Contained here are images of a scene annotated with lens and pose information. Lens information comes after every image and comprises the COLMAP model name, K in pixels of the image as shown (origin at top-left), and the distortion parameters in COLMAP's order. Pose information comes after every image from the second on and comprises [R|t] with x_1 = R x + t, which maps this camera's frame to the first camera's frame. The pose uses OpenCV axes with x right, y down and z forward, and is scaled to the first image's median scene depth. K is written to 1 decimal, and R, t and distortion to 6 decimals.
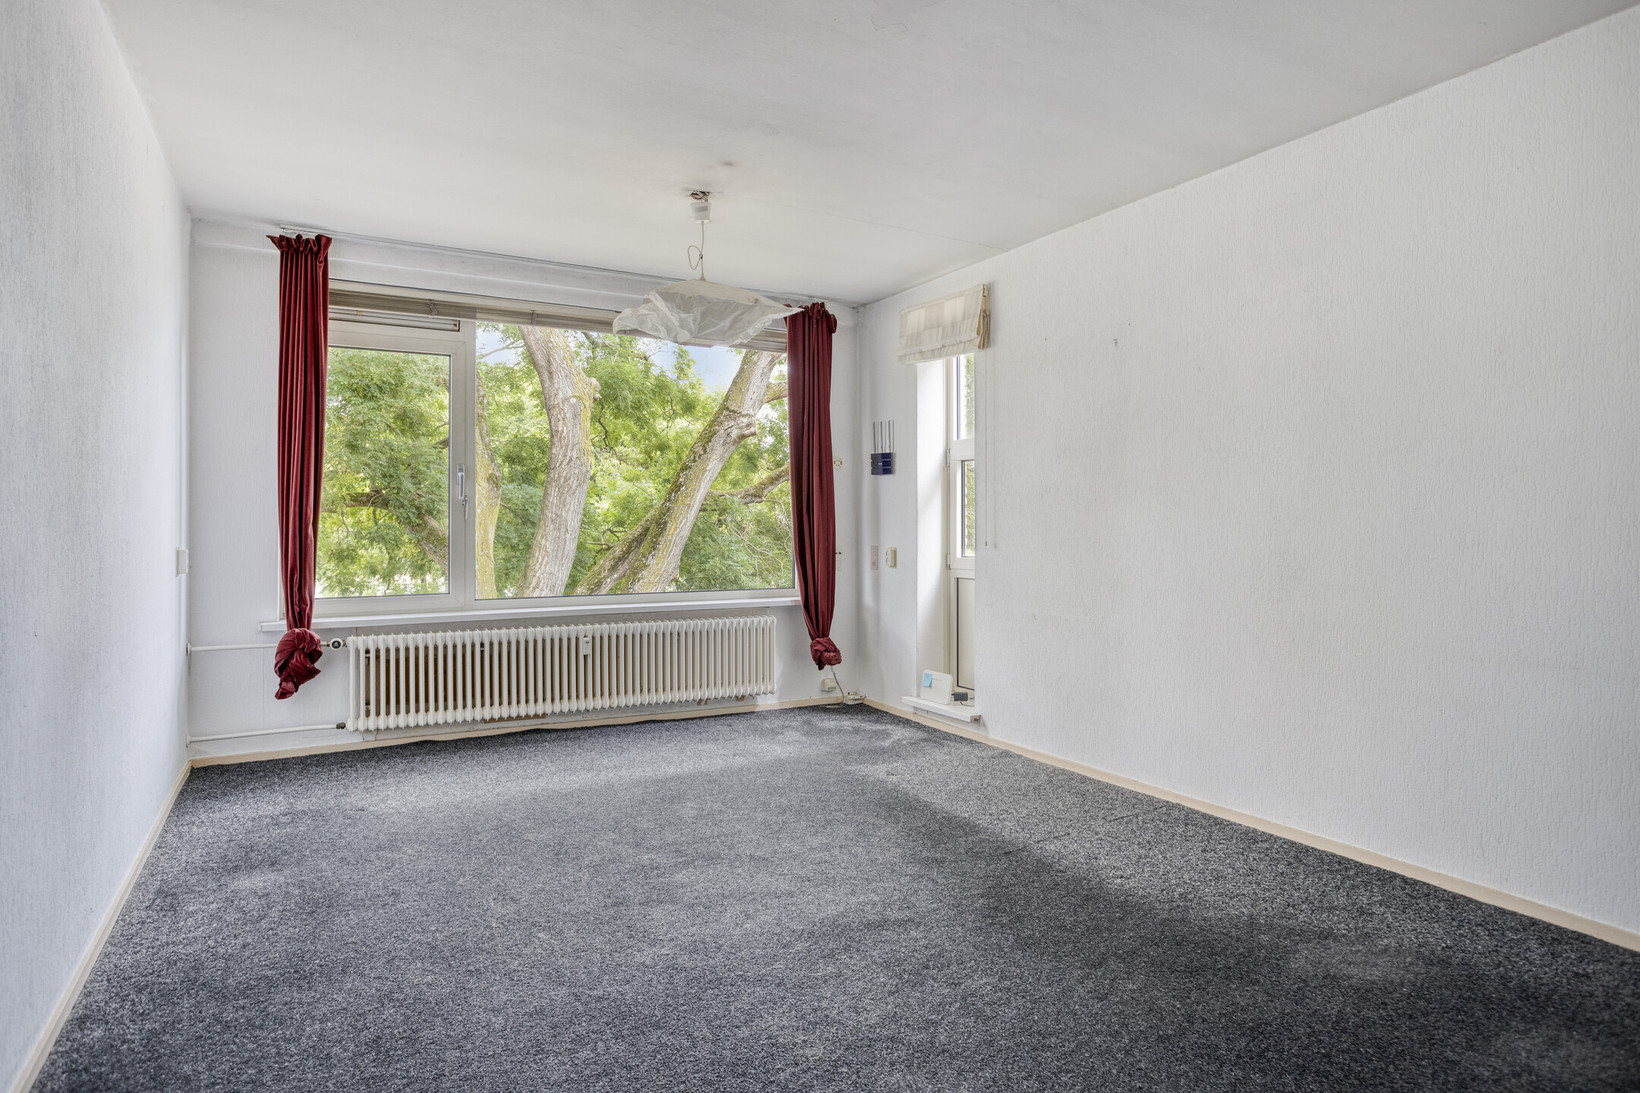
lens RADIAL K [[911.7, 0, 820.9], [0, 911.7, 520.8], [0, 0, 1]] dist [-0.019733, 0.000734]
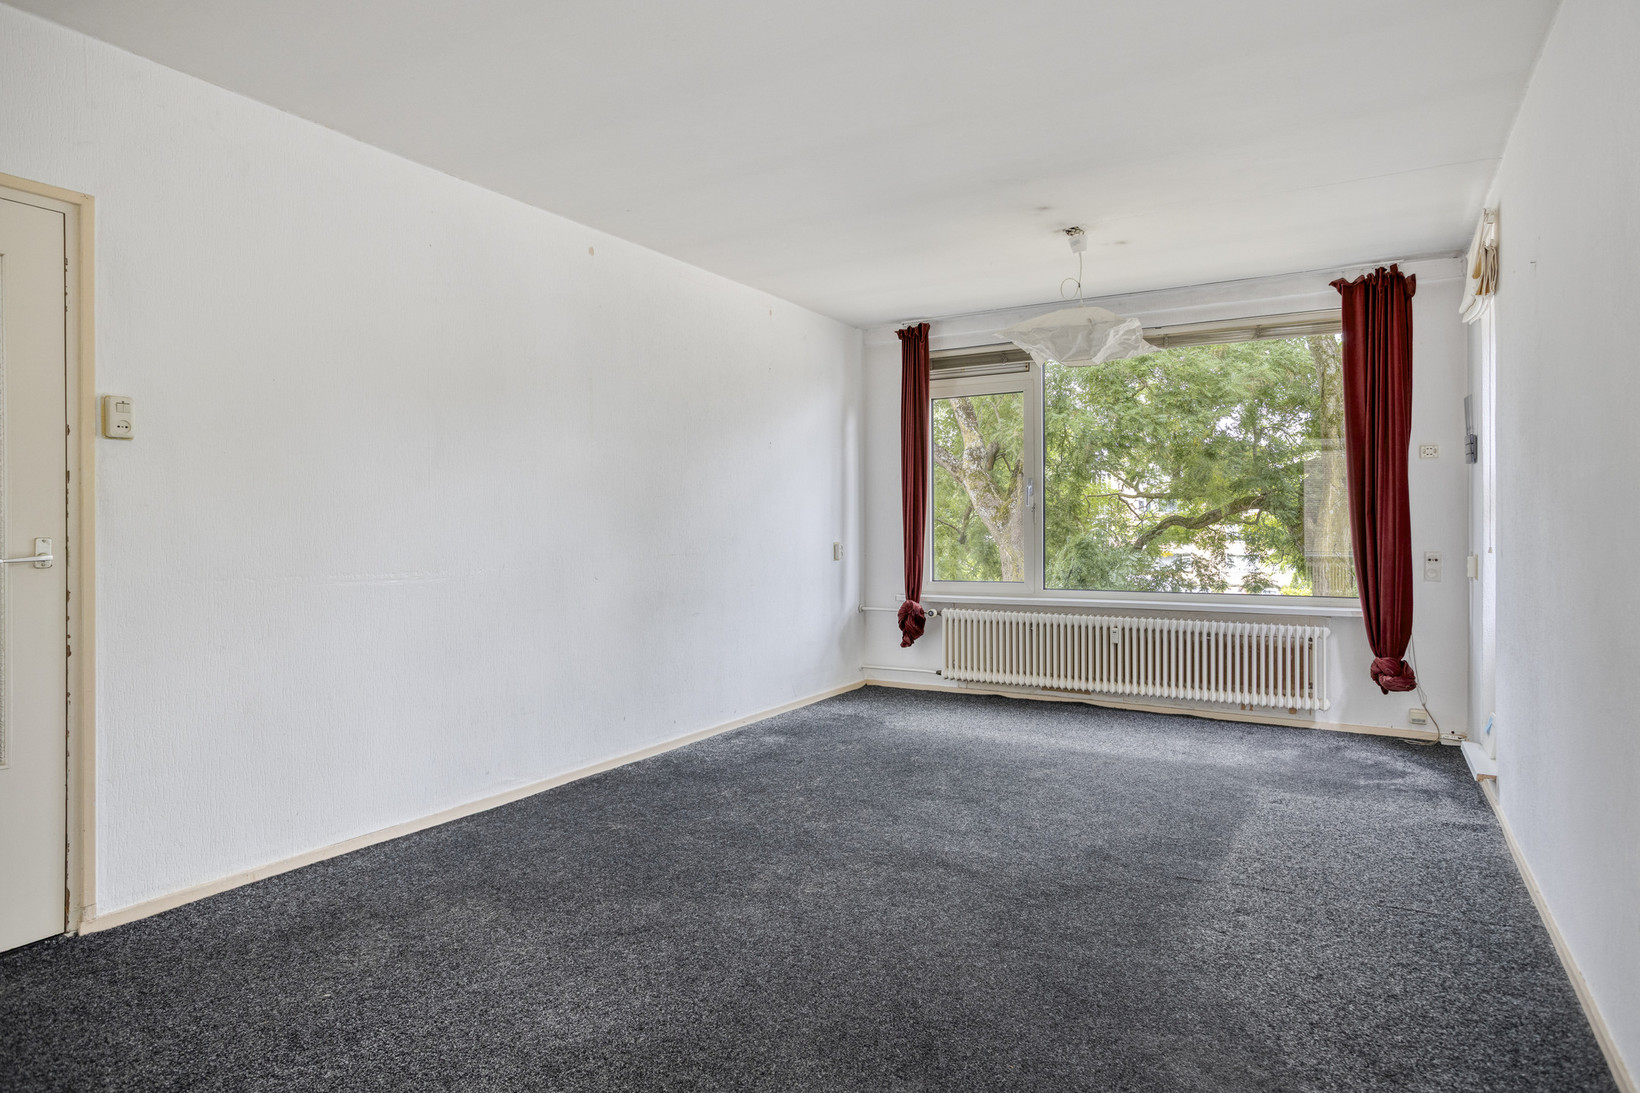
lens RADIAL K [[889.2, 0, 820.0], [0, 889.2, 546.5], [0, 0, 1]] dist [-0.091009, 0.075785]
pose [[0.498804, 0.015839, -0.866570, 0.565700], [0.009359, 0.999676, 0.023659, -0.001034], [0.866664, -0.019911, 0.498494, 0.168404]]
